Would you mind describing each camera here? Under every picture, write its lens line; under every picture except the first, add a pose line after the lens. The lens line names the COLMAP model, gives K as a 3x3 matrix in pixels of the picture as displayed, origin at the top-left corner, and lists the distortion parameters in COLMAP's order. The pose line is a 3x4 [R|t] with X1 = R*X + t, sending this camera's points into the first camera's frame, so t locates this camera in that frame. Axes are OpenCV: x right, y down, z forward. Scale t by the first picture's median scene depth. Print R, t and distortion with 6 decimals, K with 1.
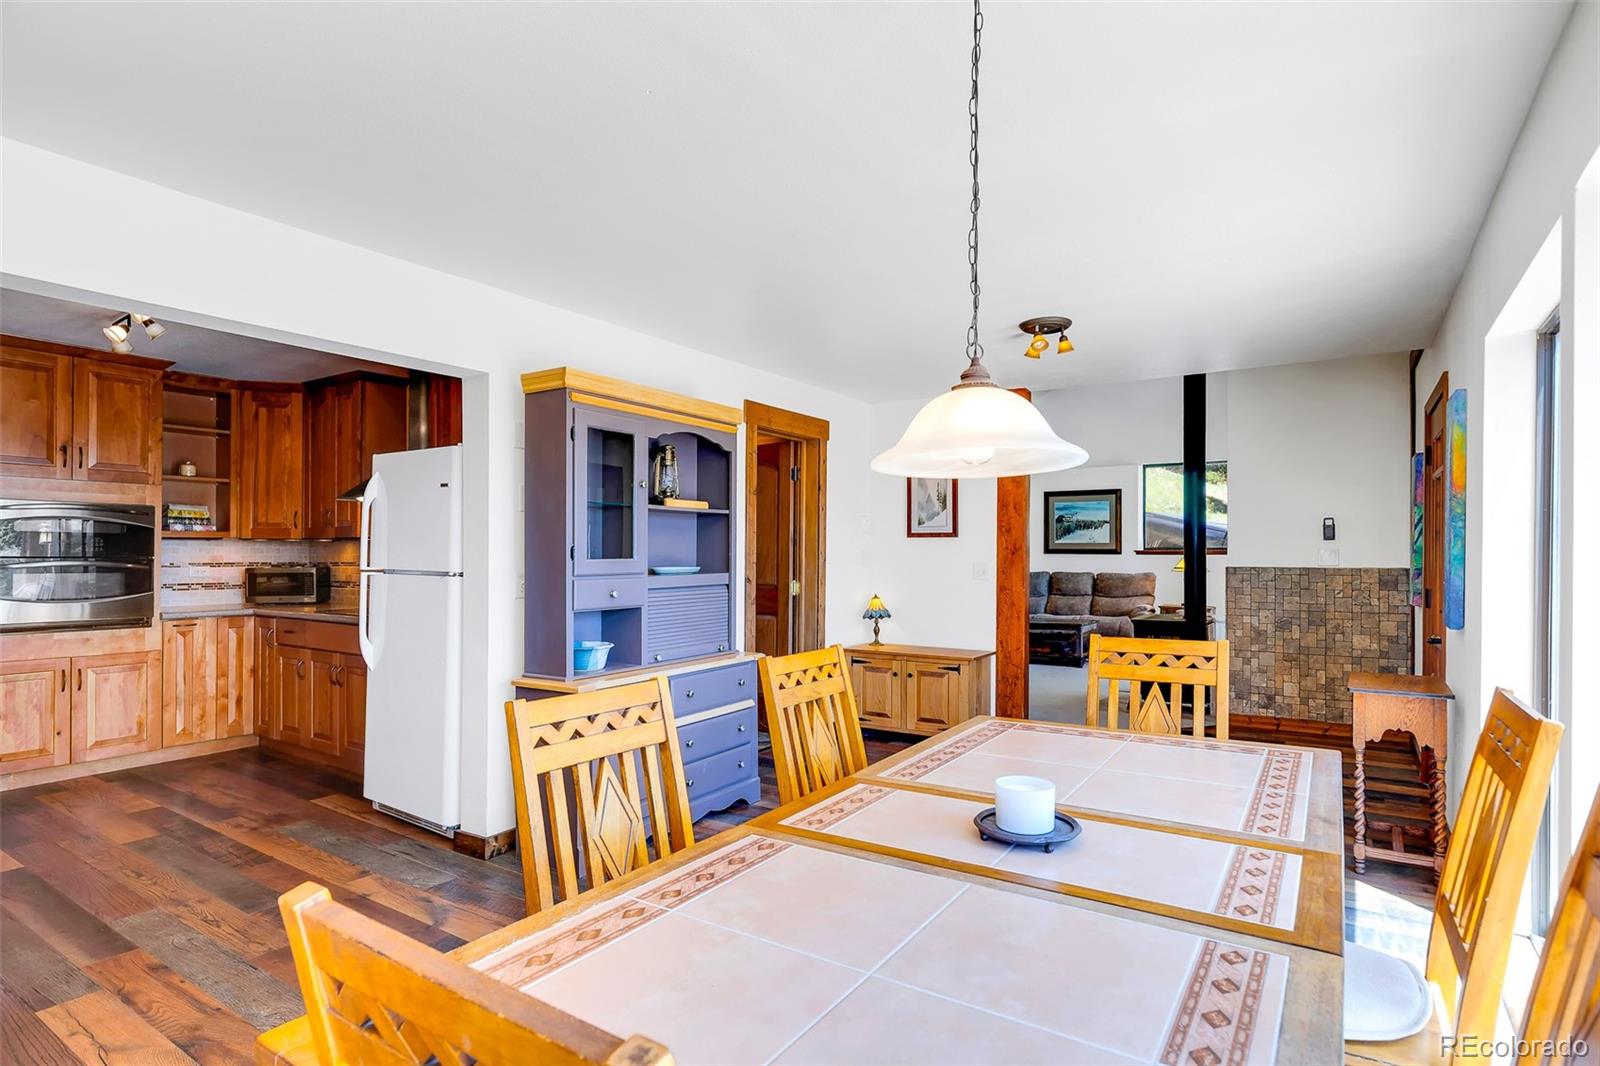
lens RADIAL K [[820.2, 0, 801.2], [0, 820.2, 555.5], [0, 0, 1]] dist [-0.002218, -0.001401]
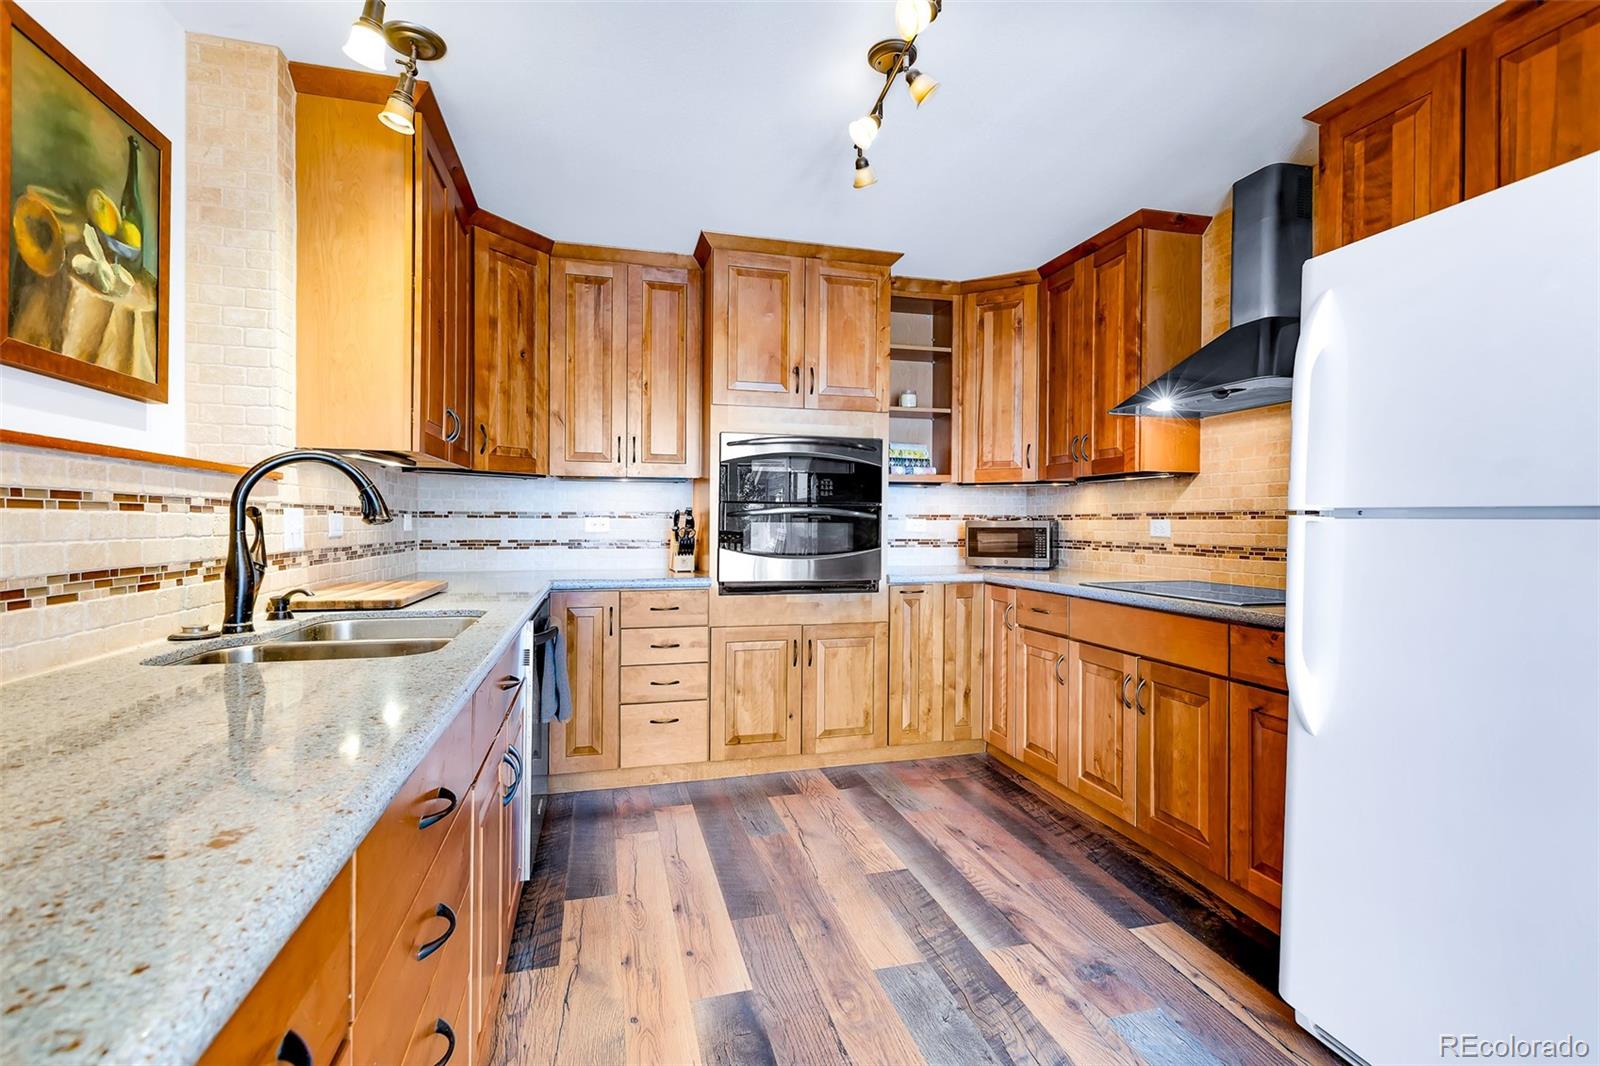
lens RADIAL K [[720.4, 0, 800.0], [0, 720.4, 533.0], [0, 0, 1]] dist [-0.000106, -0.000045]
pose [[0.753929, 0.010943, -0.656865, -0.385699], [-0.003218, 0.999911, 0.012964, 0.020797], [0.656948, -0.007660, 0.753897, 0.416599]]
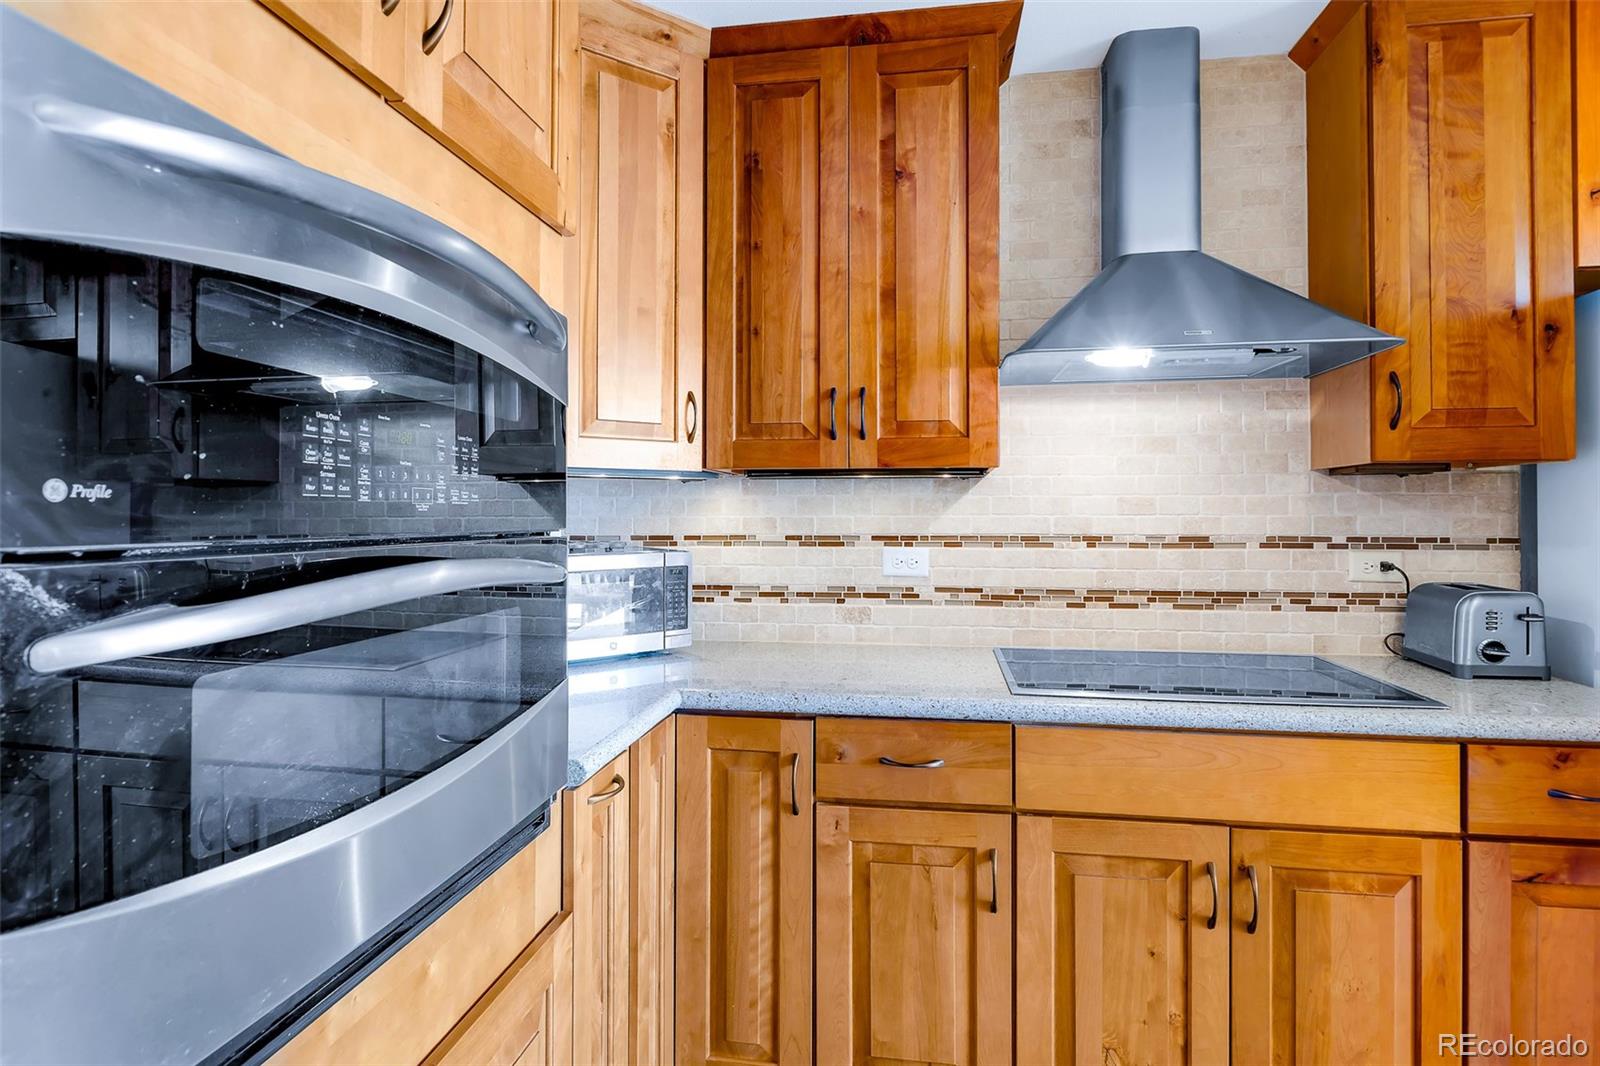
lens RADIAL K [[850.2, 0, 795.3], [0, 850.2, 505.1], [0, 0, 1]] dist [-0.001303, -0.000792]
pose [[0.912319, 0.000229, 0.409480, -0.812973], [0.003751, 0.999953, -0.008917, -0.002795], [-0.409463, 0.009671, 0.912275, 0.731029]]
